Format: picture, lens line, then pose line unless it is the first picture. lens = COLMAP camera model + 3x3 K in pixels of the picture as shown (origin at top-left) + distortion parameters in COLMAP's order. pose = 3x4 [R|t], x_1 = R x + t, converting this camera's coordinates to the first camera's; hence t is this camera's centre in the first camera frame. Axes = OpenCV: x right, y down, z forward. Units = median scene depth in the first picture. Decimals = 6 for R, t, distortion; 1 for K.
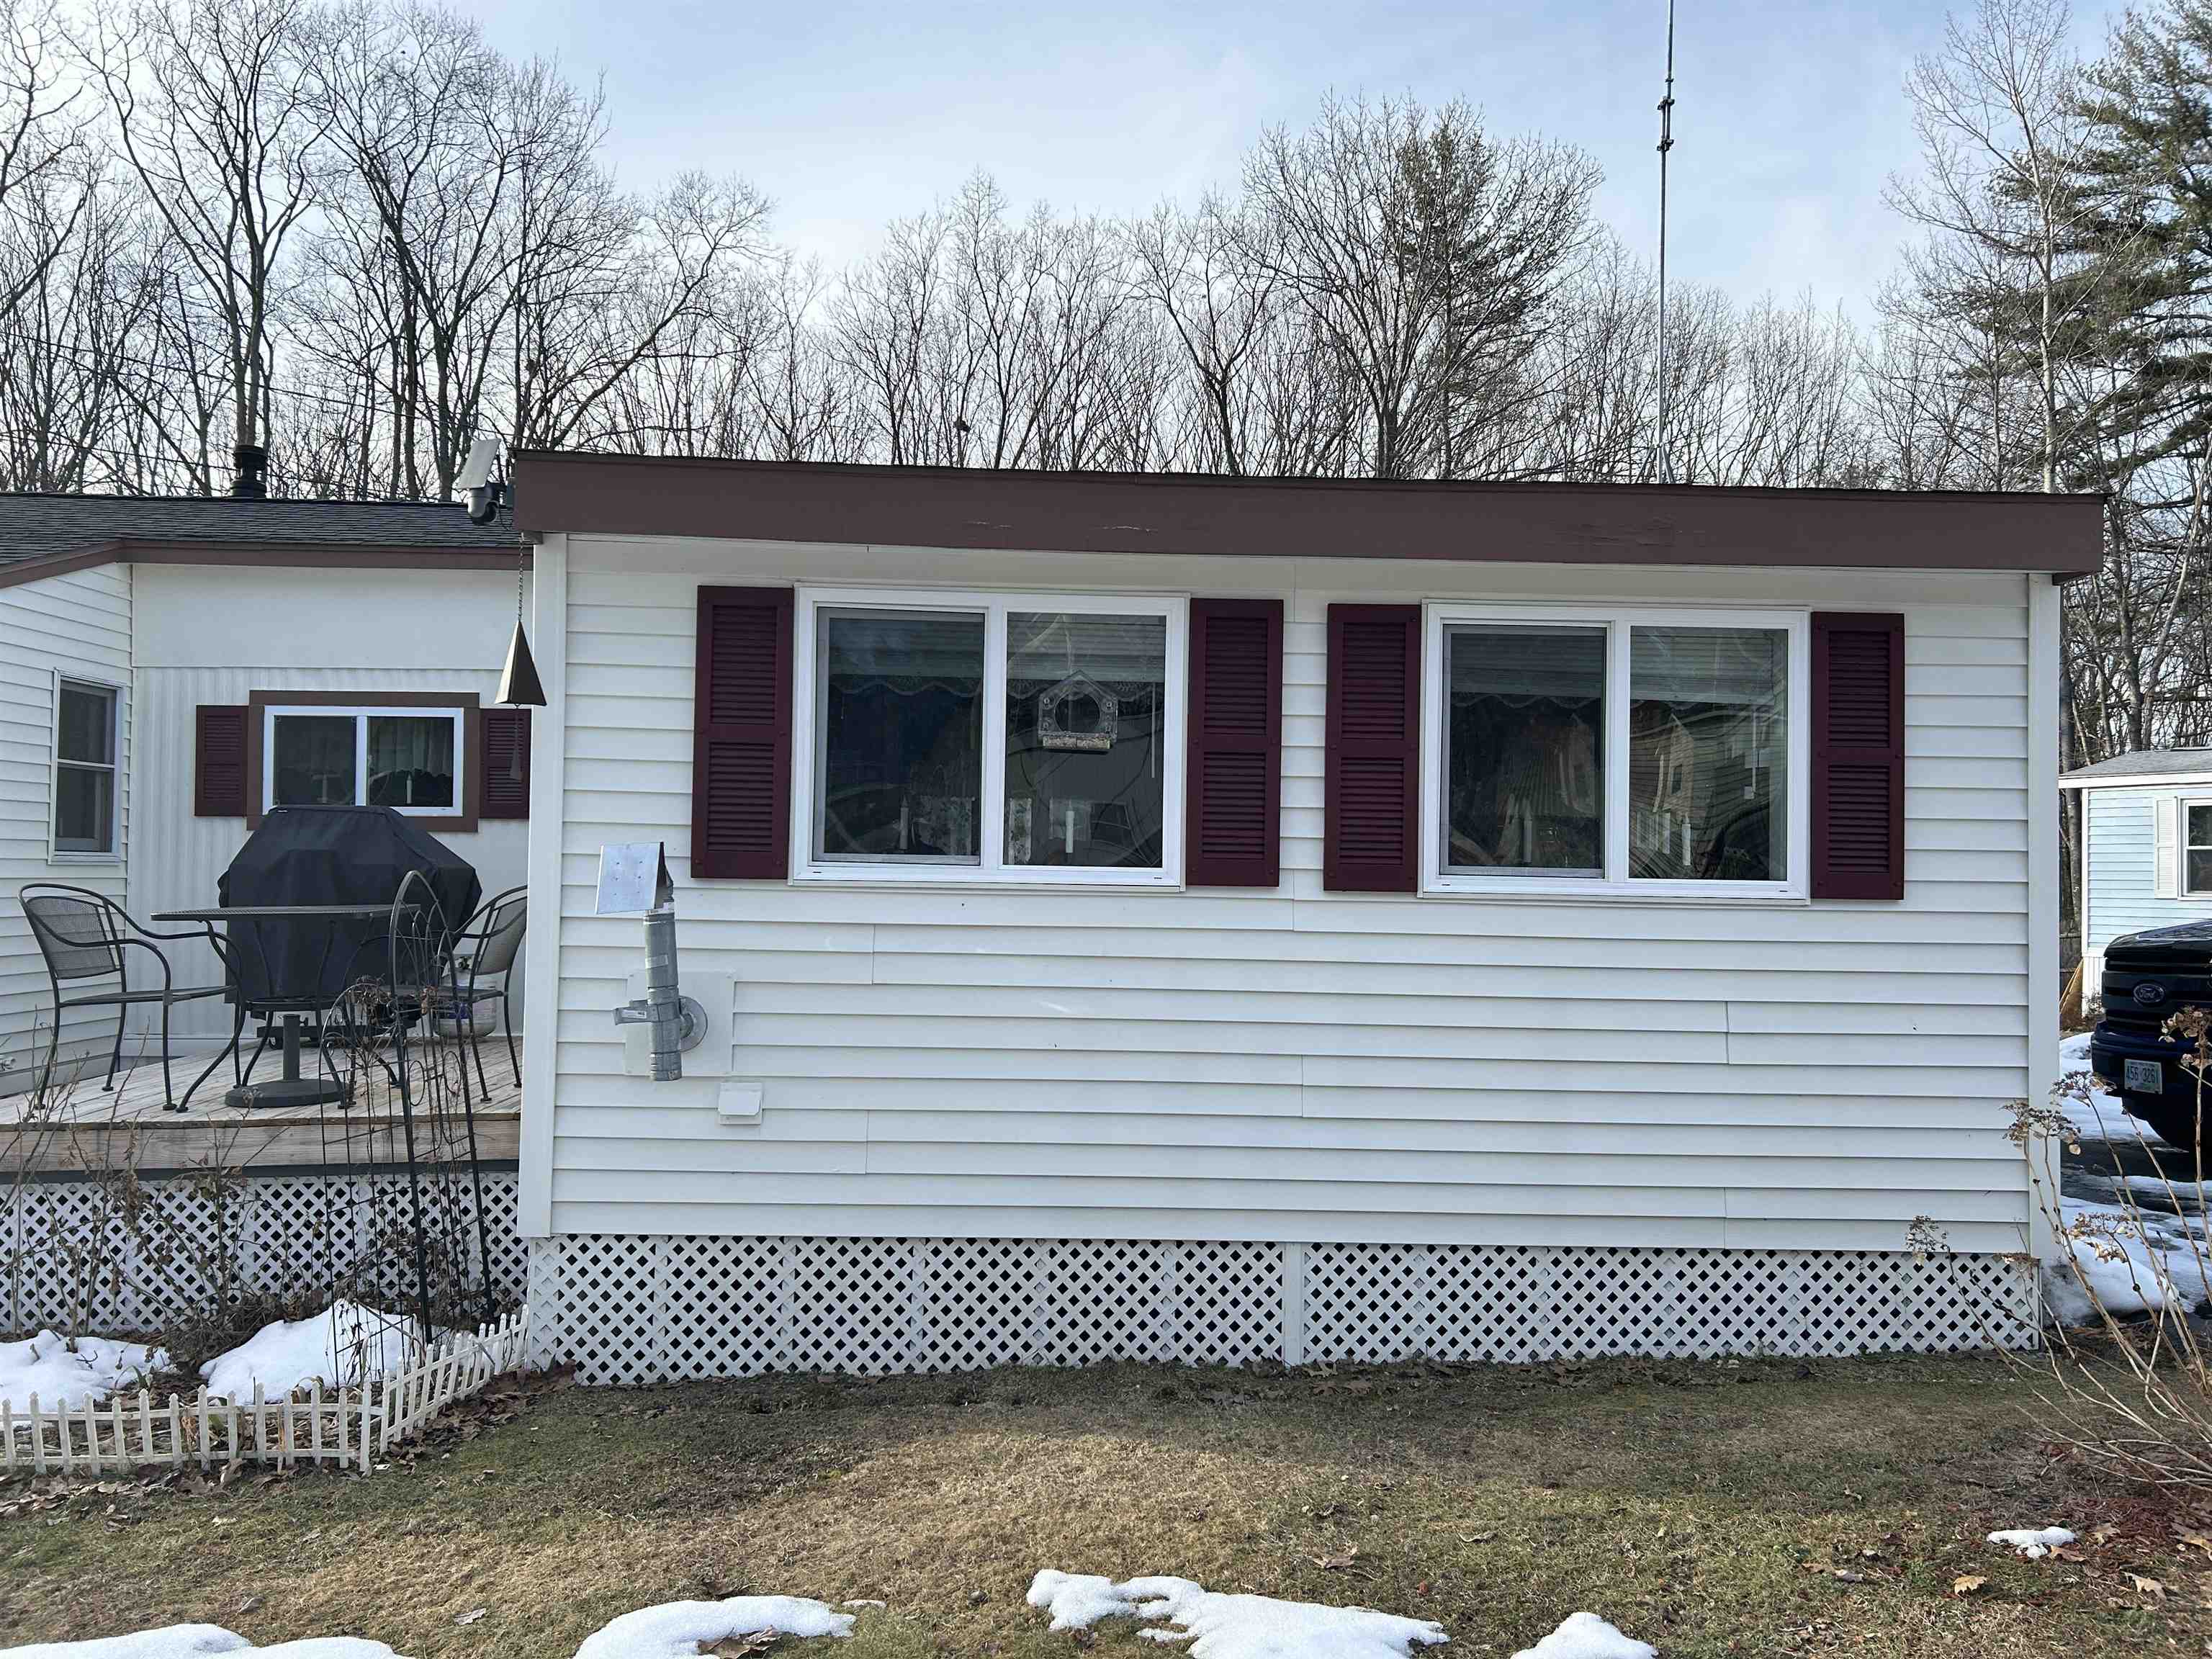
lens RADIAL K [[1651.2, 0, 1097.3], [0, 1651.2, 837.9], [0, 0, 1]] dist [0.068153, -0.073768]
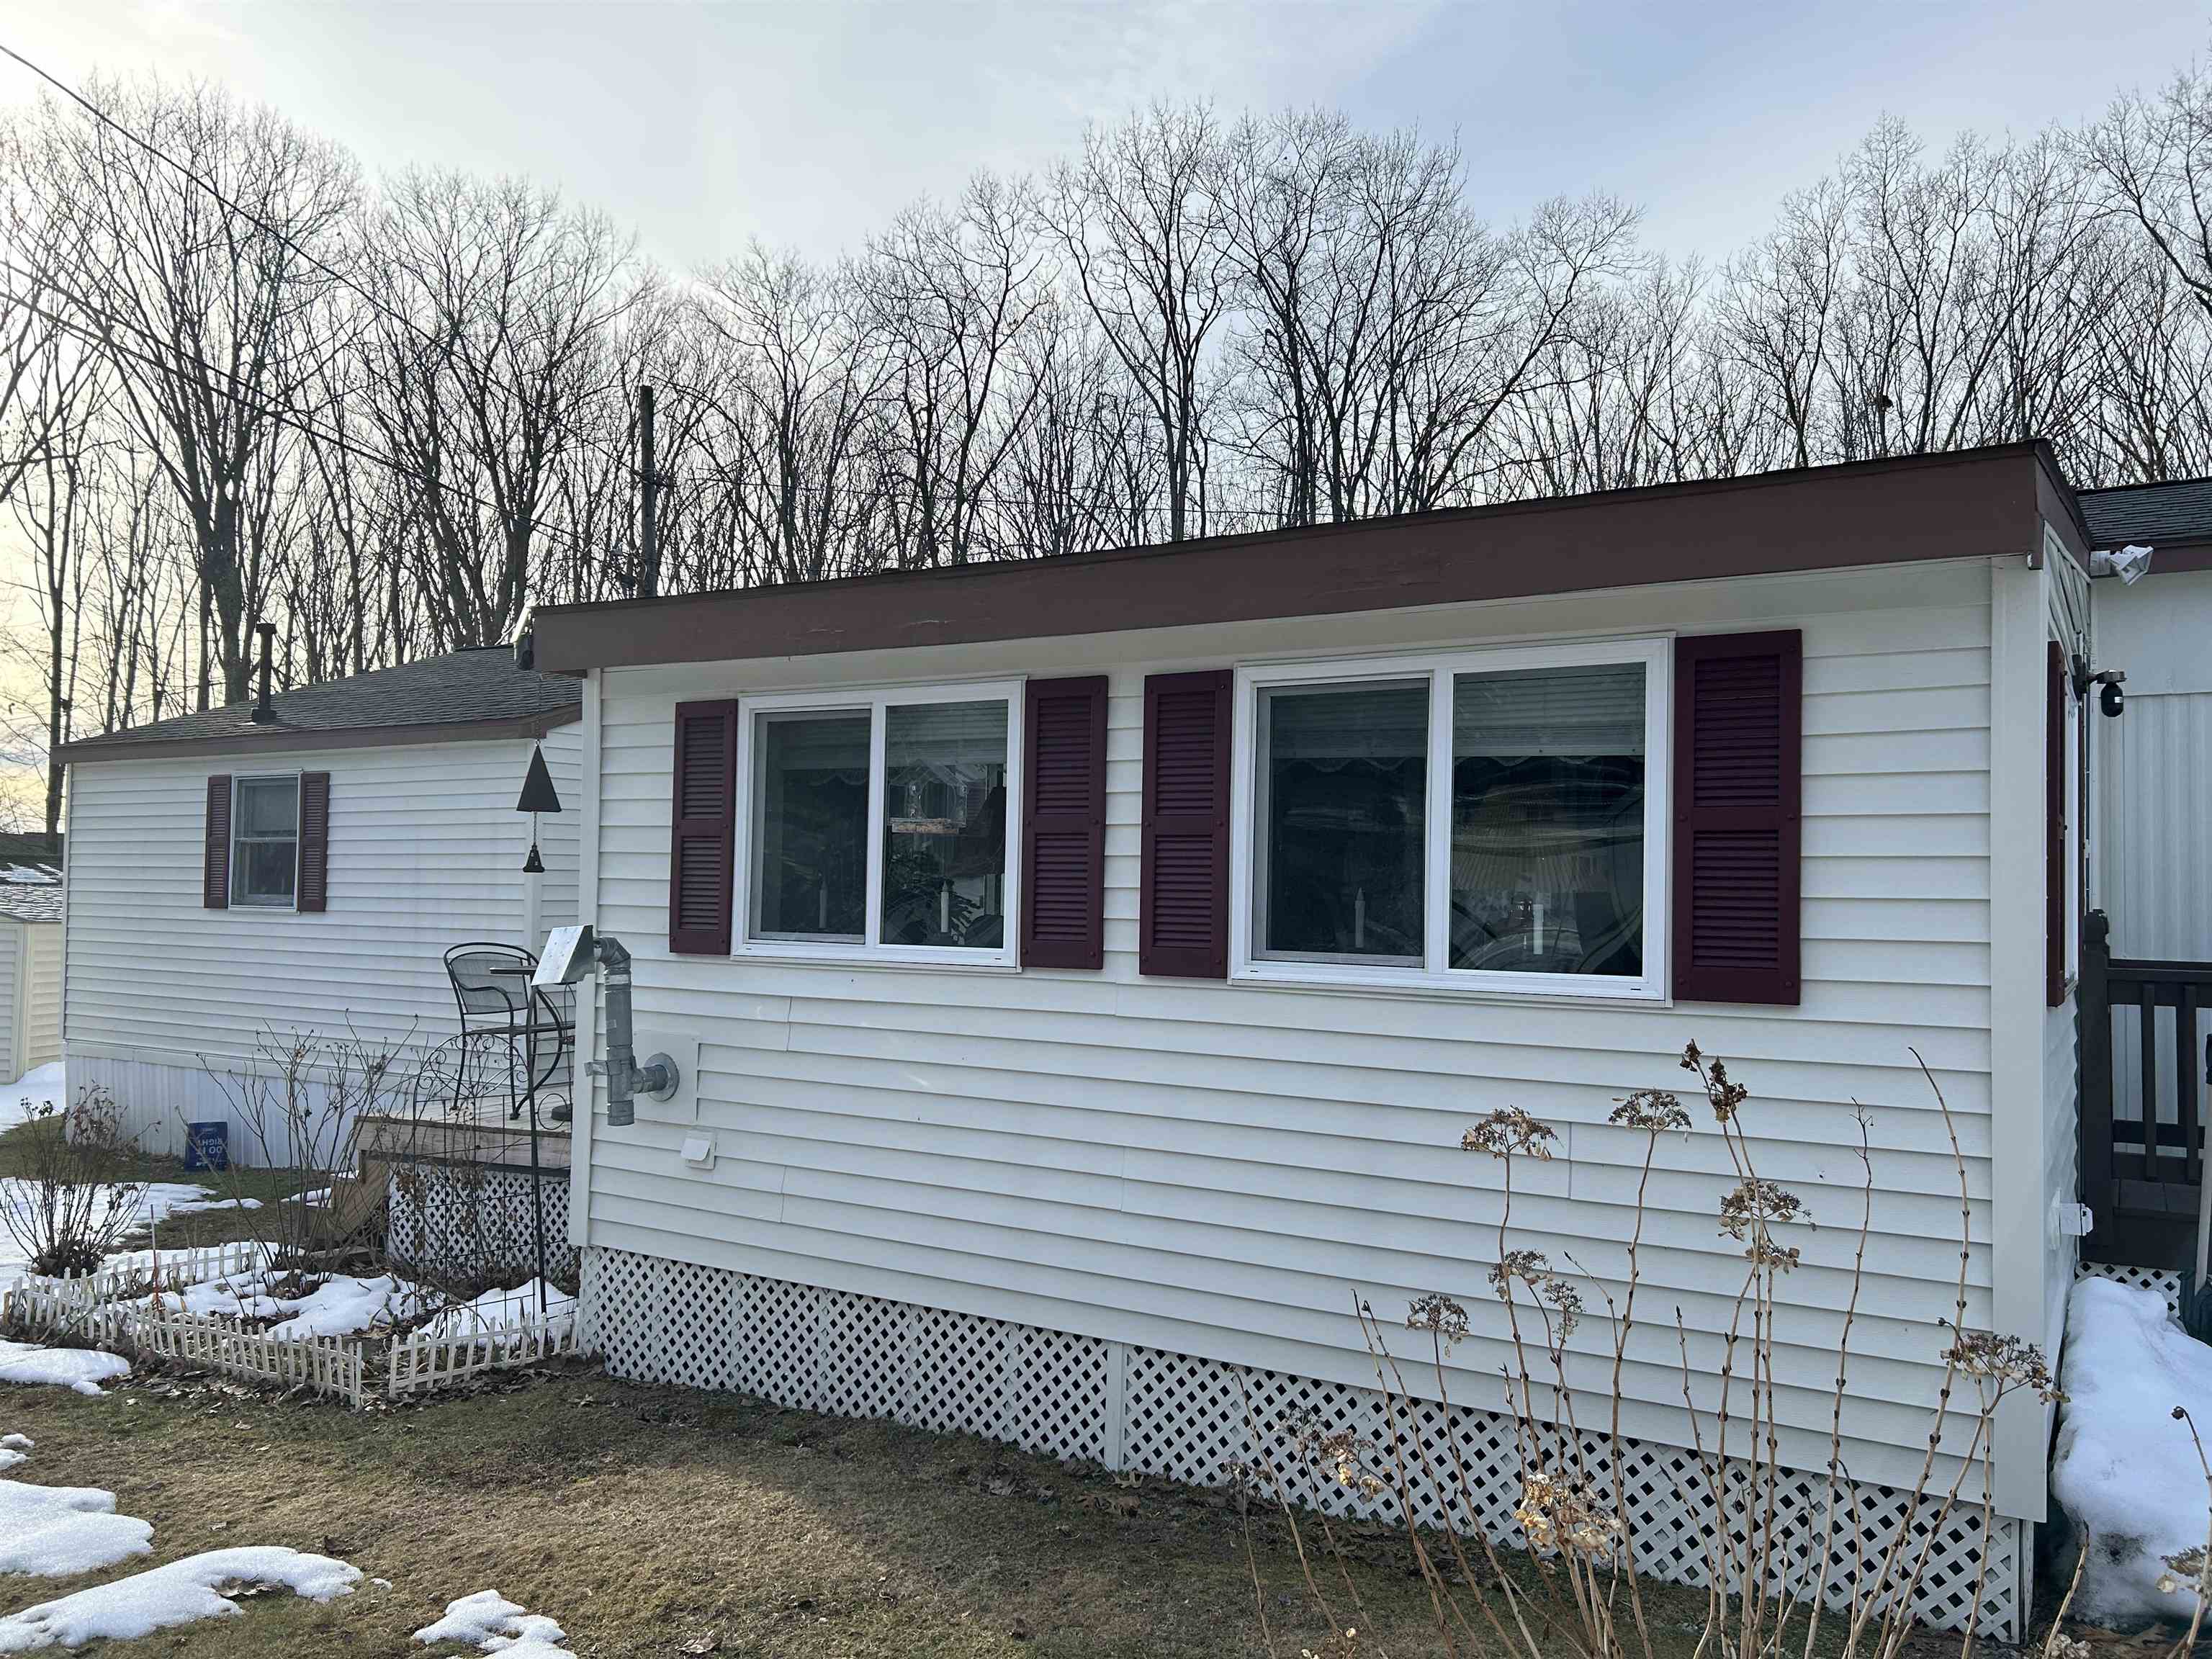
lens RADIAL K [[1651.2, 0, 1097.3], [0, 1651.2, 837.9], [0, 0, 1]] dist [0.068153, -0.073768]
pose [[0.830766, -0.022355, -0.556173, 0.645559], [0.014366, 0.999721, -0.018725, -0.029803], [0.556436, 0.007566, 0.830856, 0.190077]]
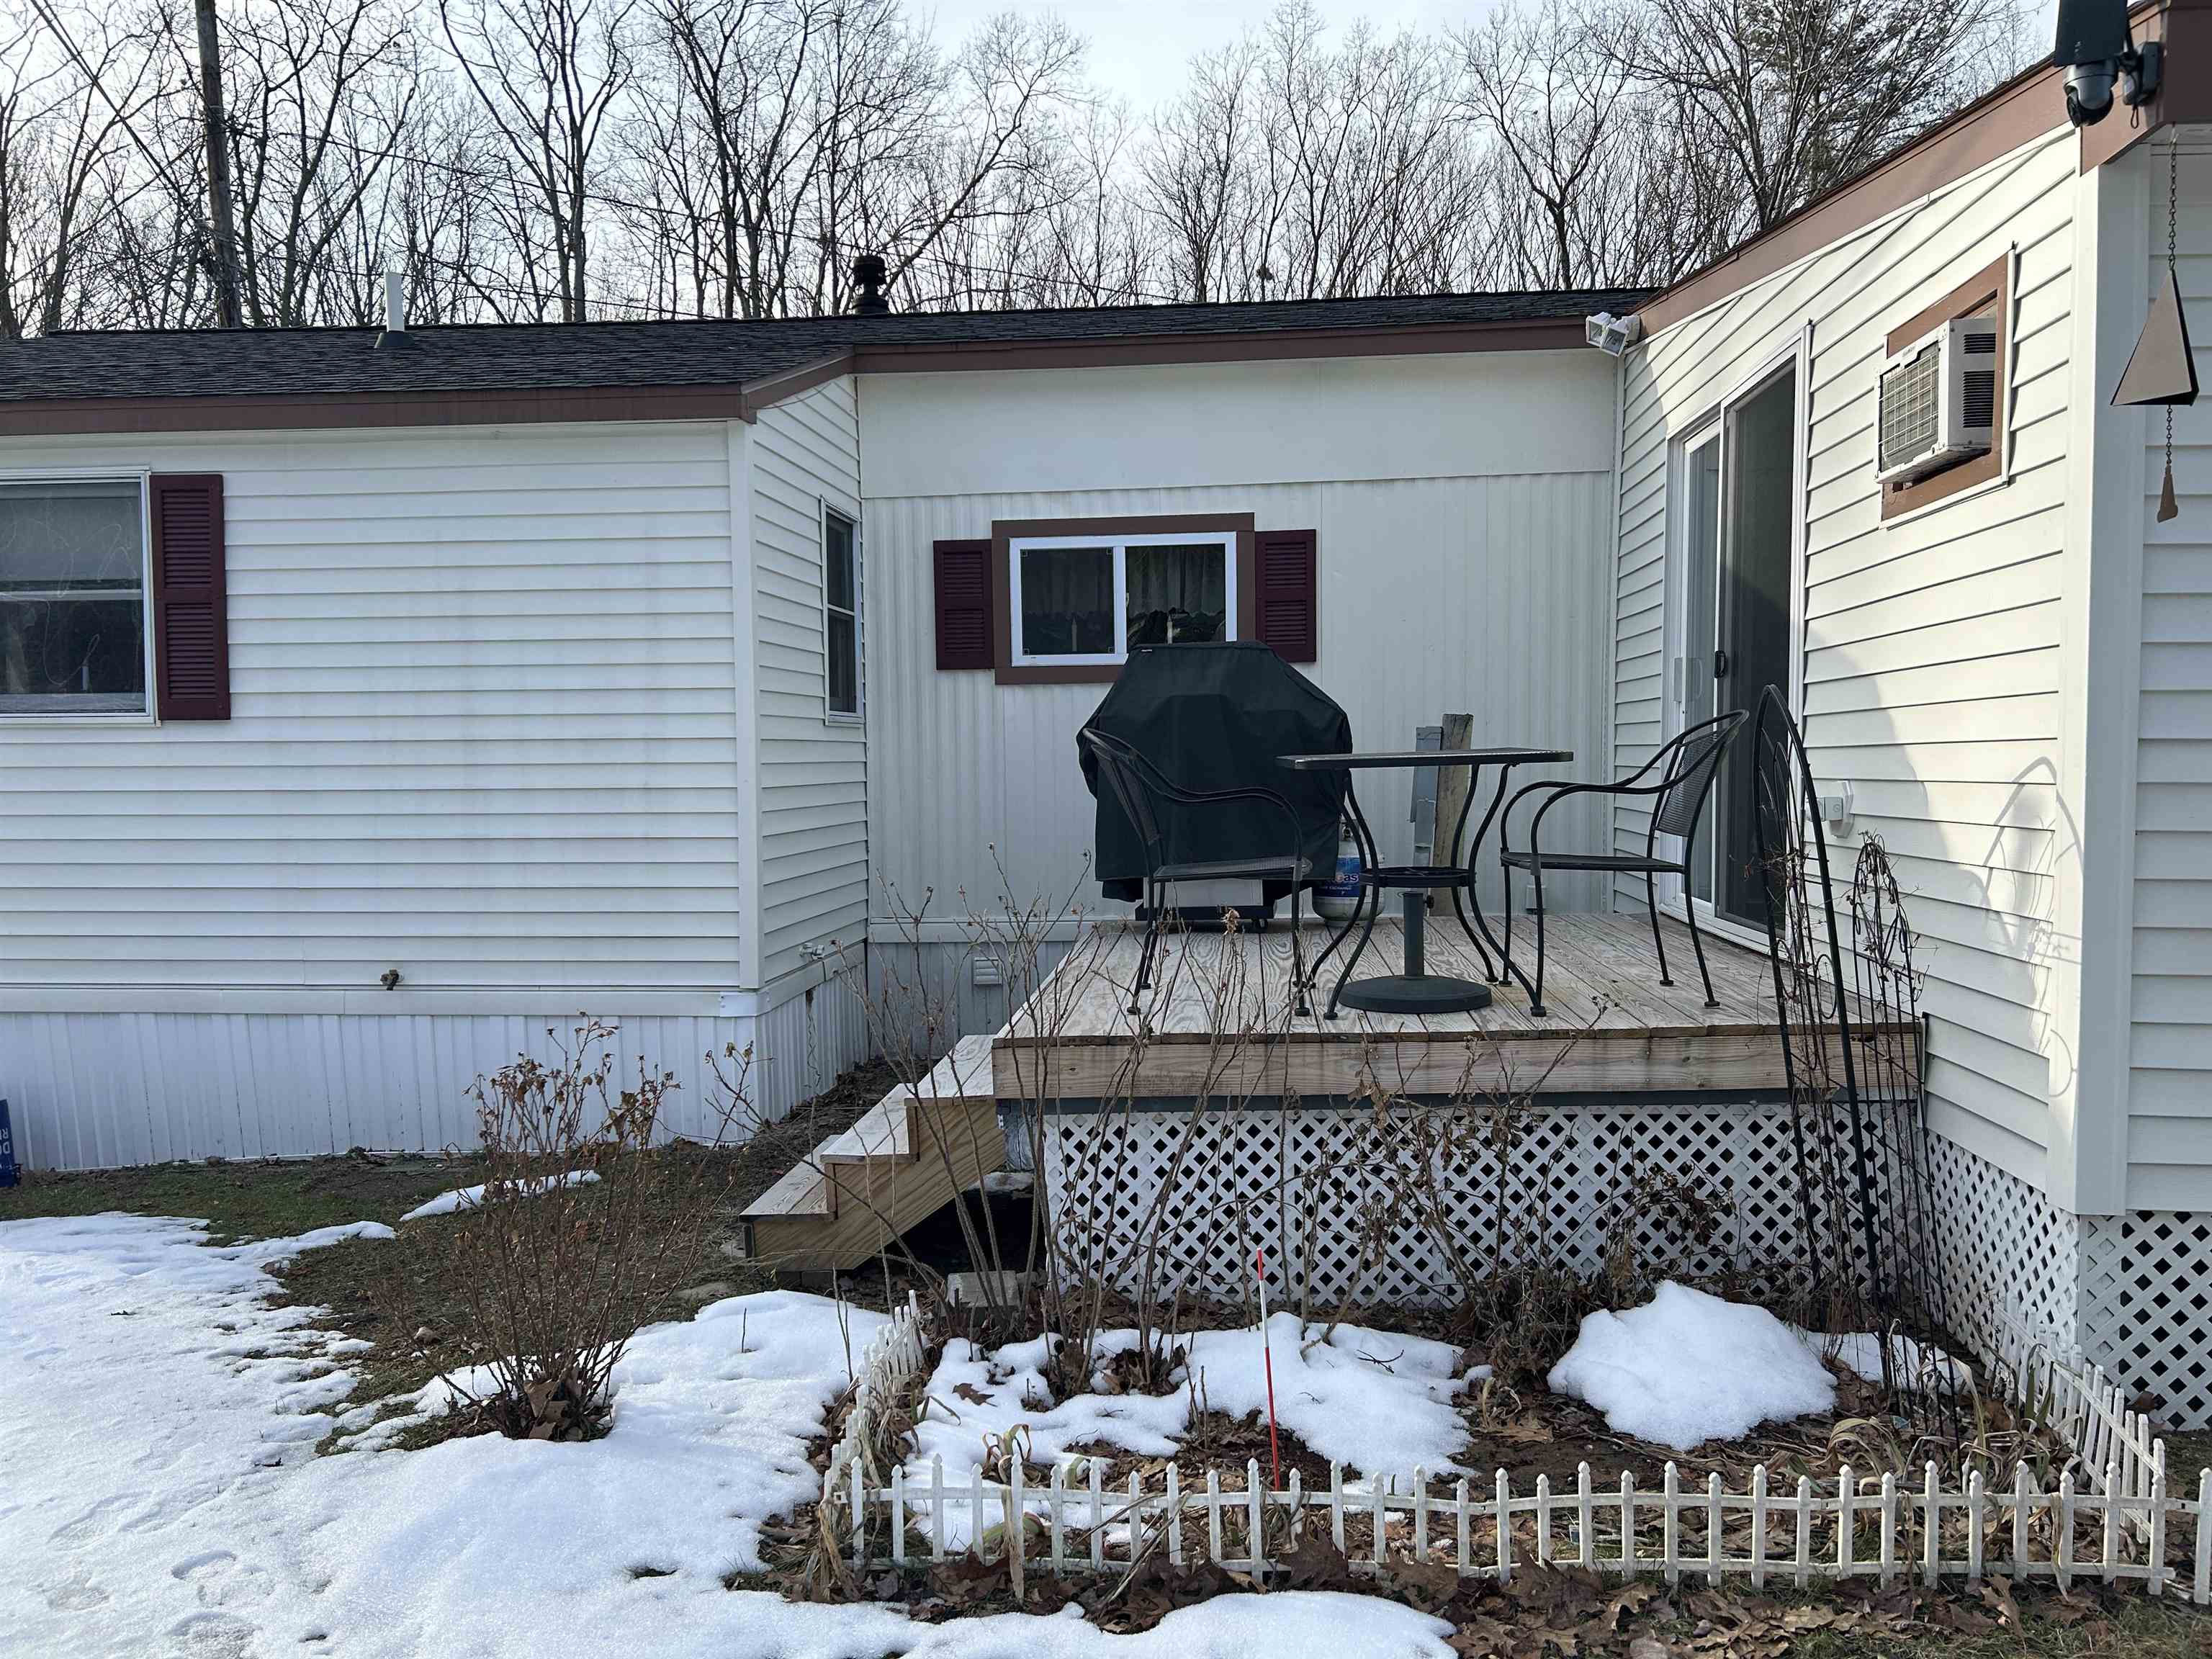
lens RADIAL K [[1651.2, 0, 1097.3], [0, 1651.2, 837.9], [0, 0, 1]] dist [0.068153, -0.073768]
pose [[0.991145, -0.016678, -0.131730, -0.629831], [0.026167, 0.997159, 0.070636, 0.028165], [0.130177, -0.073458, 0.988766, 0.281035]]
